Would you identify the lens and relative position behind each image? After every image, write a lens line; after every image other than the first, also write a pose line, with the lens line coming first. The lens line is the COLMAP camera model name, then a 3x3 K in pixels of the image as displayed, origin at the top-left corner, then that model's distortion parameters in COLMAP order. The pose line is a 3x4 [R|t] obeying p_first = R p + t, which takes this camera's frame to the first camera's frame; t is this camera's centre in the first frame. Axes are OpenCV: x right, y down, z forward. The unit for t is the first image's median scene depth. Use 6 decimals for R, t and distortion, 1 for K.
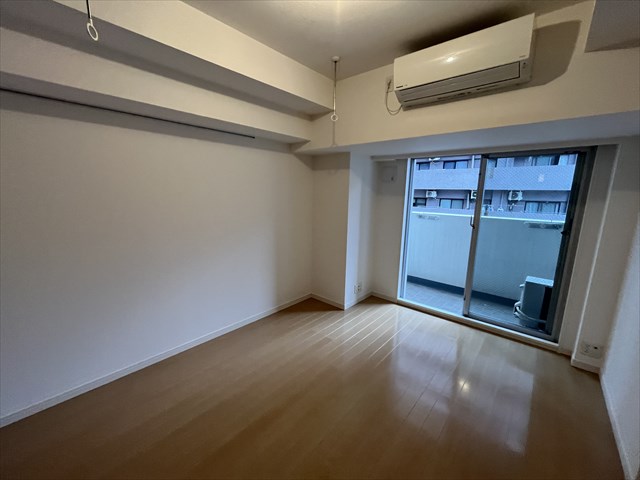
lens RADIAL K [[262.0, 0, 317.8], [0, 262.0, 238.6], [0, 0, 1]] dist [-0.002078, -0.000227]
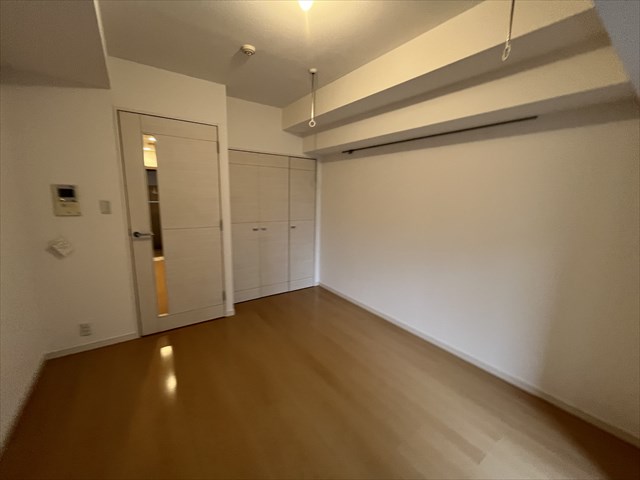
lens RADIAL K [[262.0, 0, 315.9], [0, 262.0, 240.7], [0, 0, 1]] dist [-0.002078, -0.000227]
pose [[-0.229554, 0.157660, -0.960442, 0.795126], [-0.187370, 0.961177, 0.202564, -0.151229], [0.955090, 0.226457, -0.191101, 0.900881]]
